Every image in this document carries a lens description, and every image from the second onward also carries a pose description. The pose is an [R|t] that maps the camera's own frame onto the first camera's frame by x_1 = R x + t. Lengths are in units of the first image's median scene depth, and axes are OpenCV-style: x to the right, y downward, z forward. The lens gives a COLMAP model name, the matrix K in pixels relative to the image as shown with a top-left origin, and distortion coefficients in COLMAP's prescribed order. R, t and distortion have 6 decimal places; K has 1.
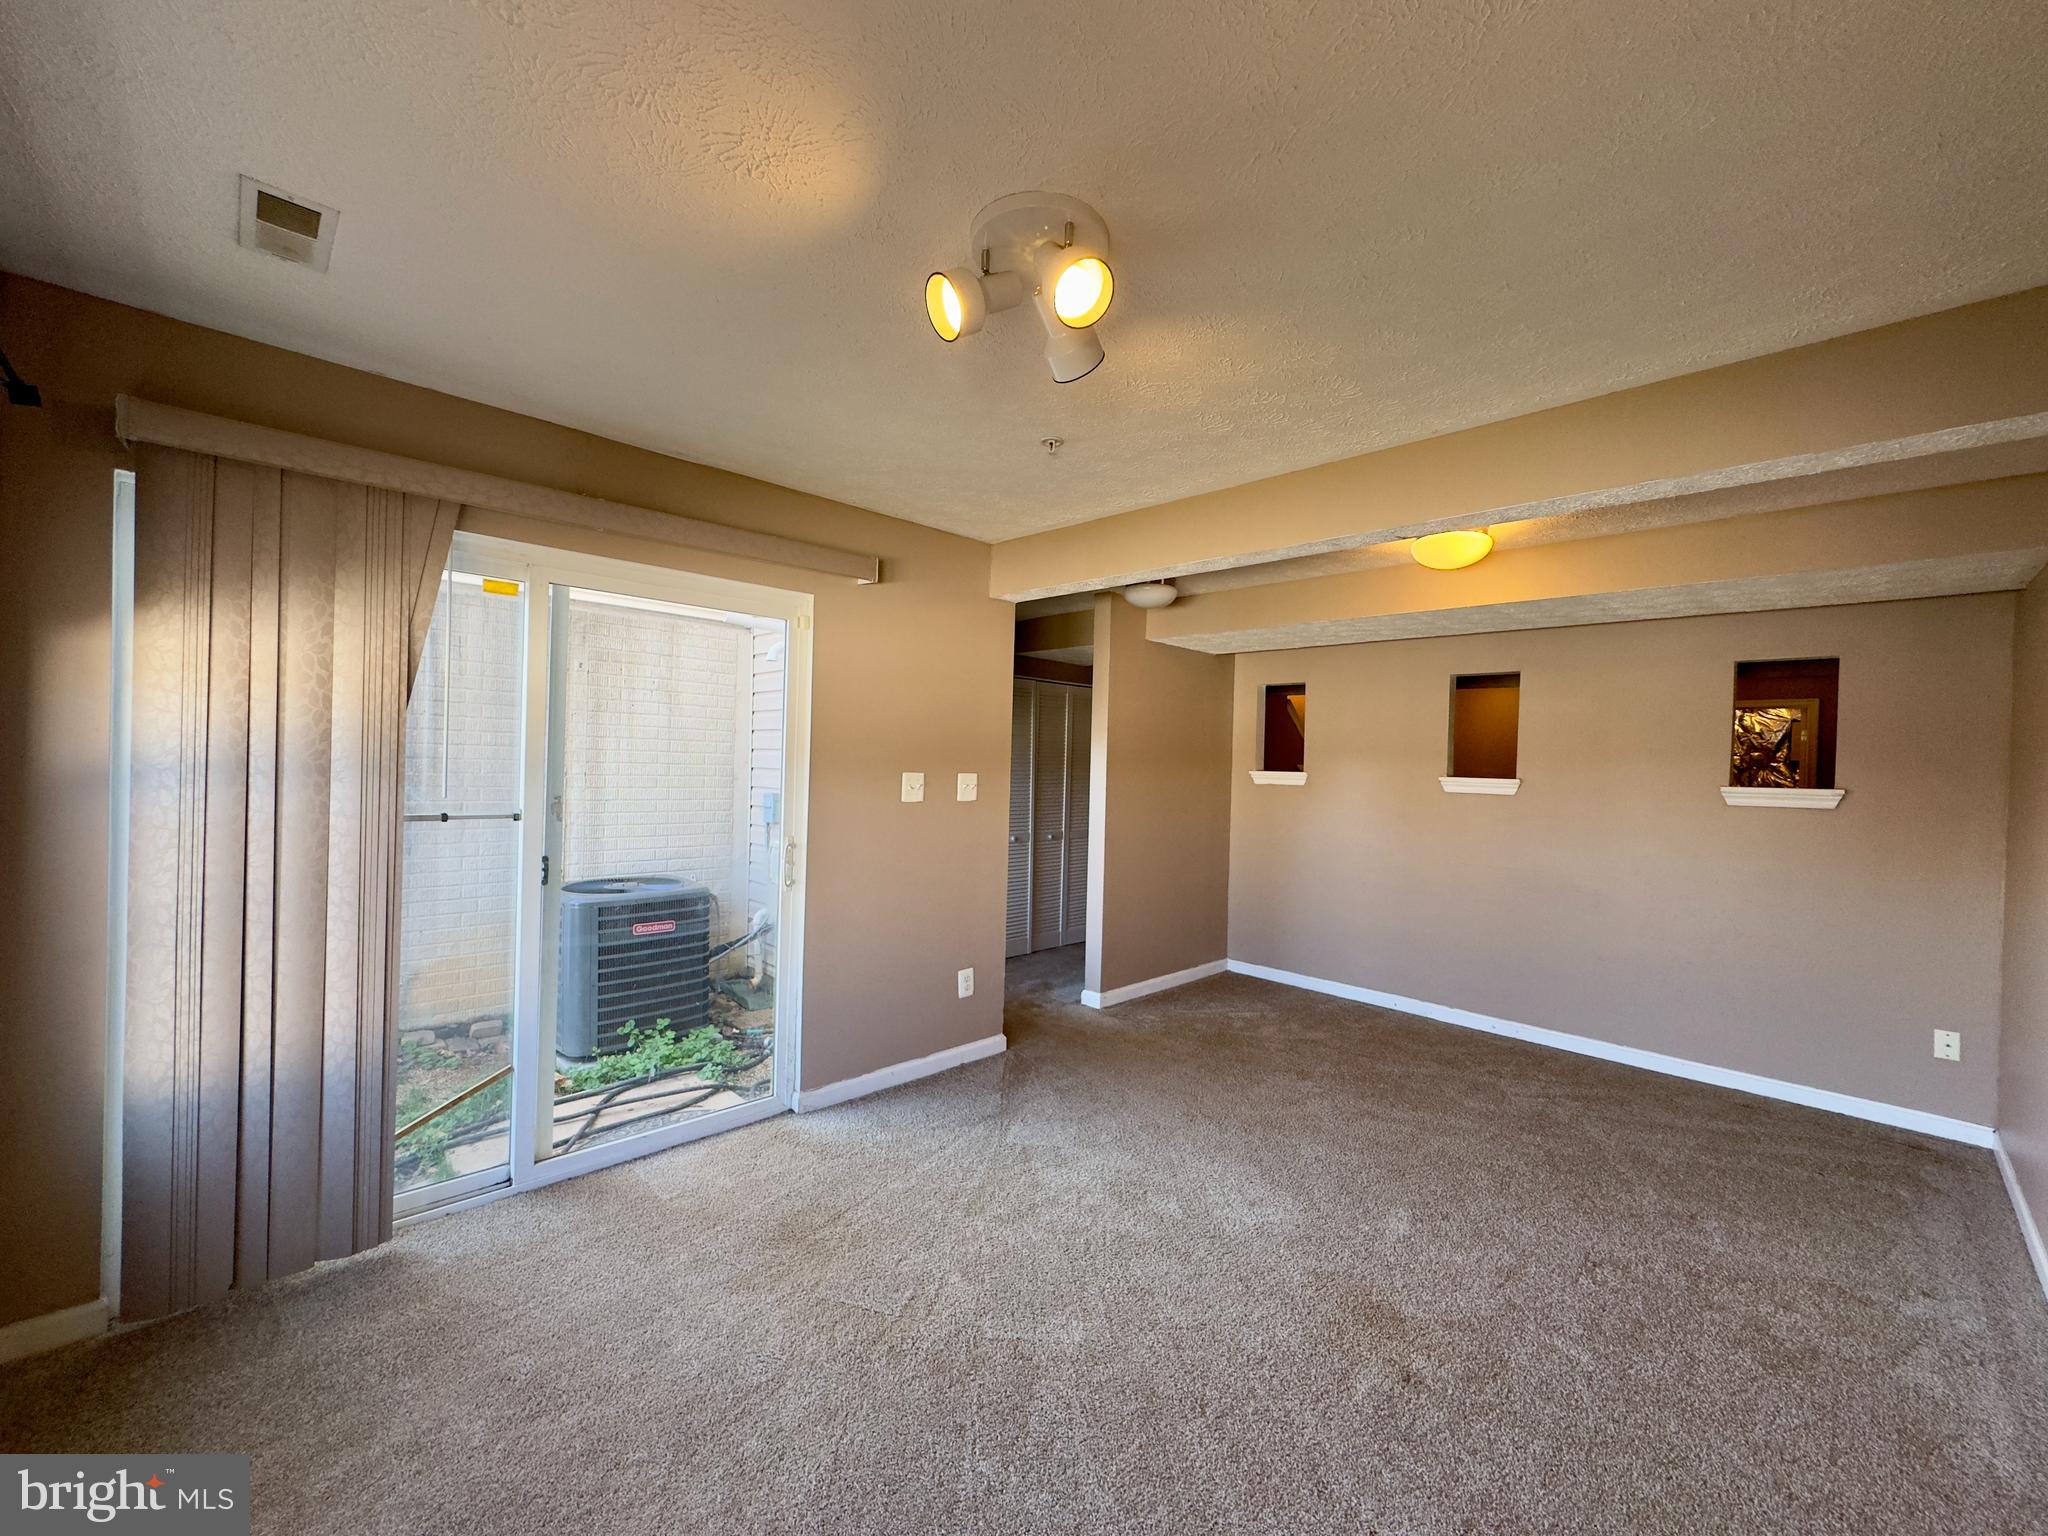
lens RADIAL K [[811.3, 0, 1024.0], [0, 811.3, 768.0], [0, 0, 1]] dist [-0.000991, 0.000525]
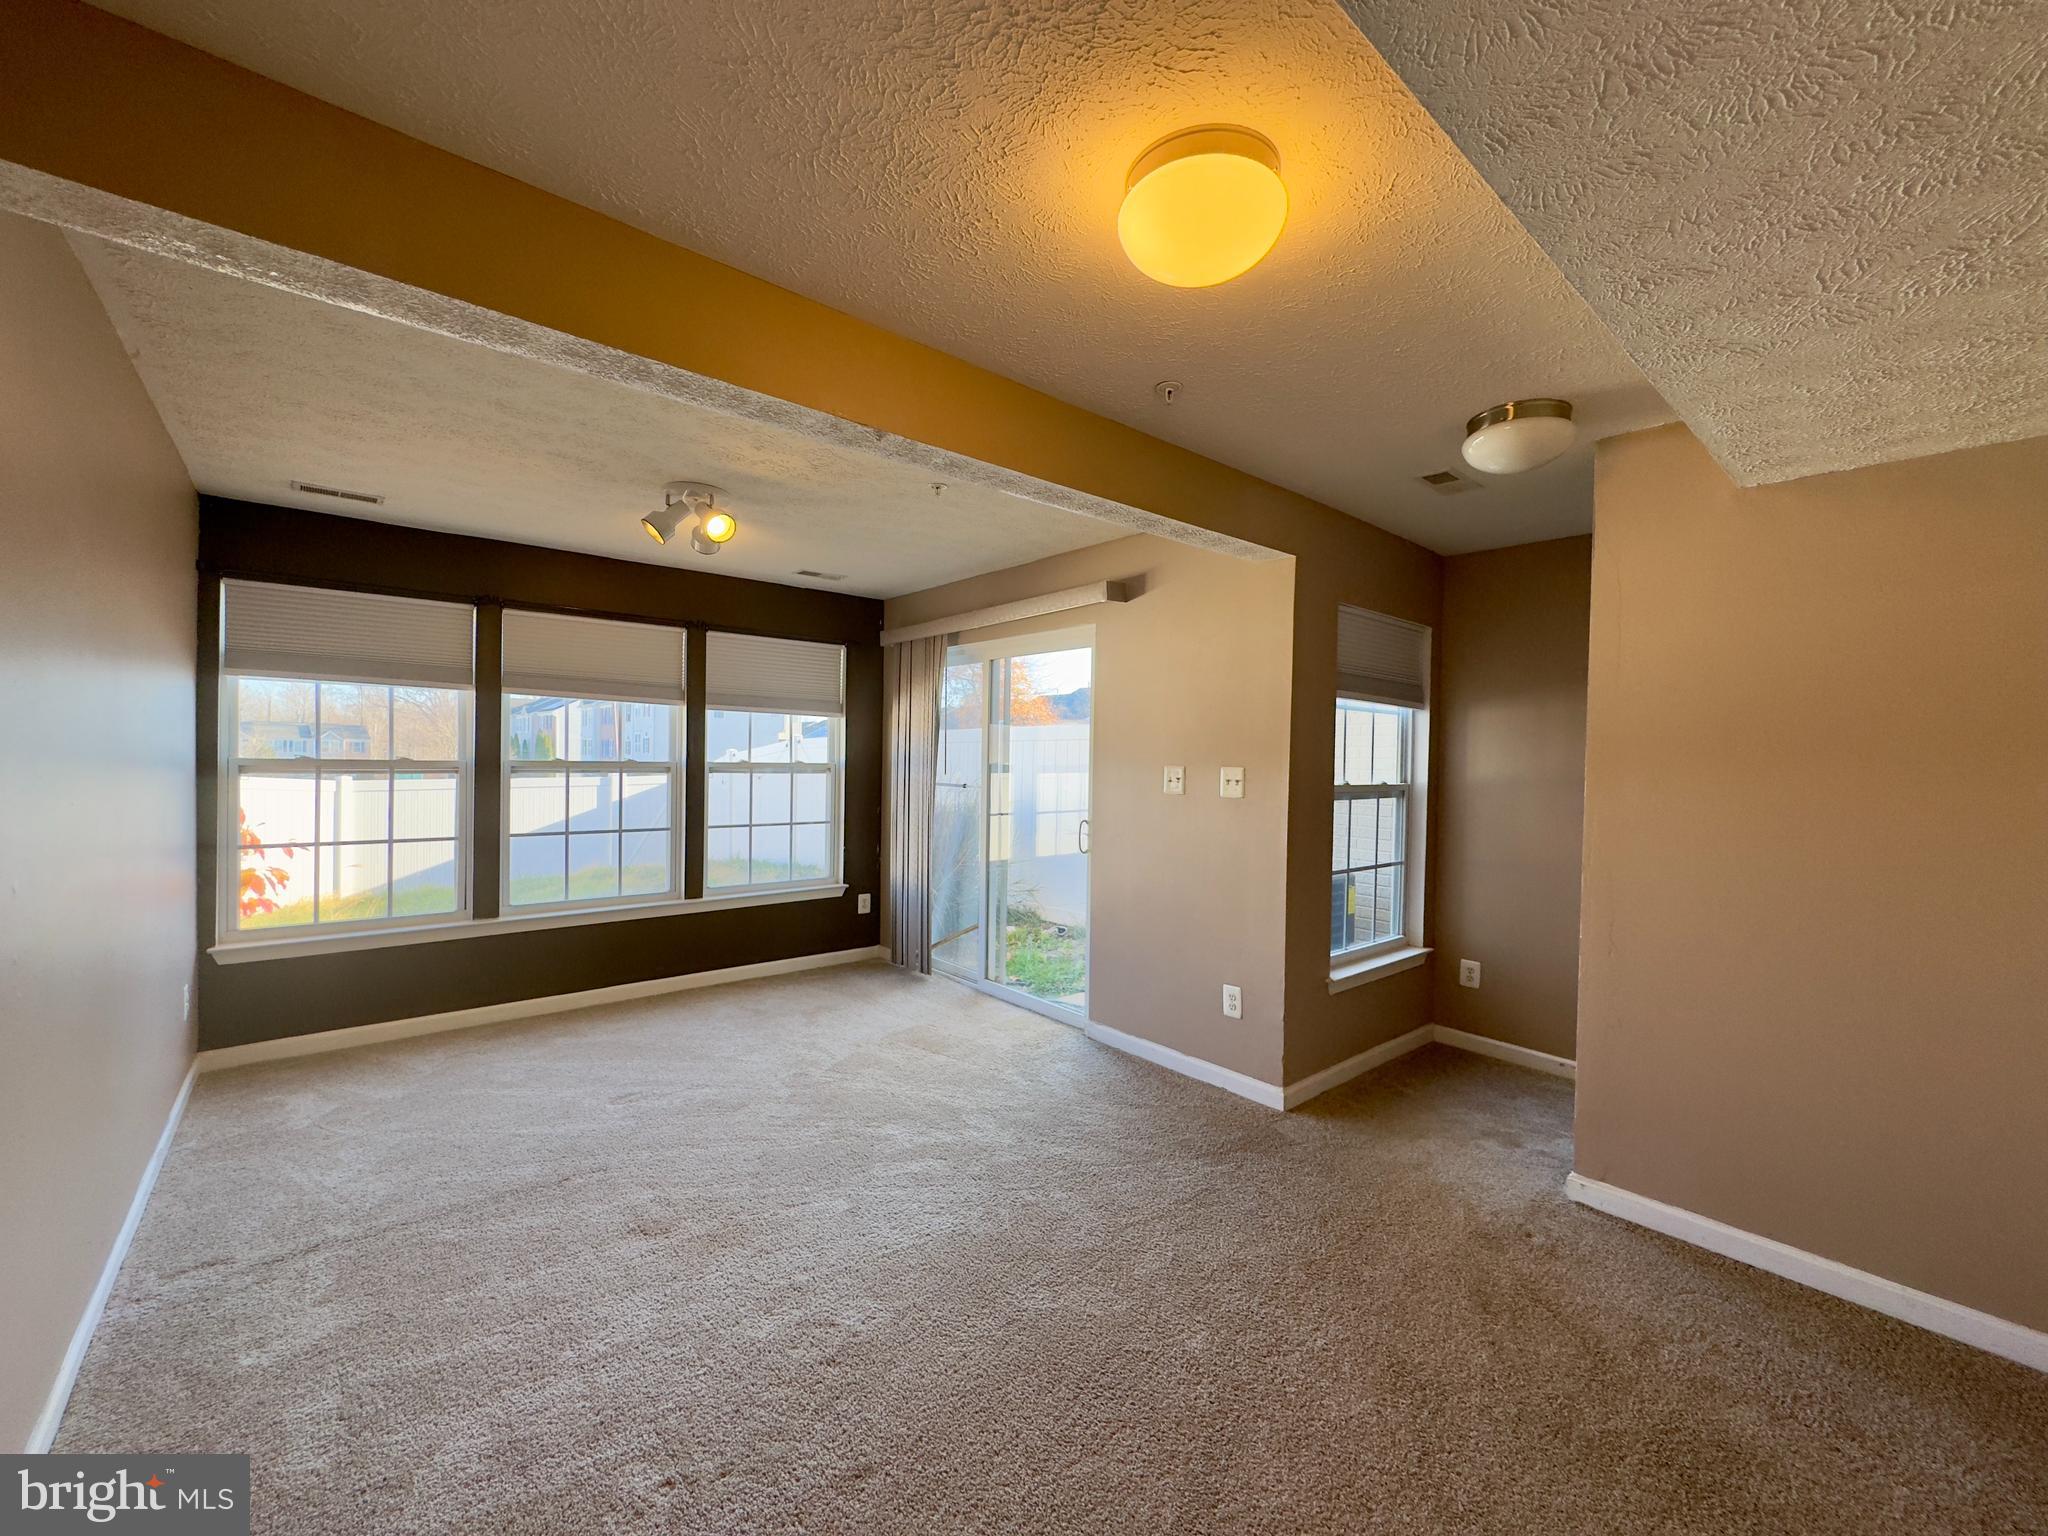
lens RADIAL K [[811.3, 0, 1024.0], [0, 811.3, 768.0], [0, 0, 1]] dist [-0.000991, 0.000525]
pose [[-0.060628, -0.014840, -0.998050, 0.868852], [-0.024545, 0.999609, -0.013373, 0.025836], [0.997859, 0.023686, -0.060969, 0.846329]]
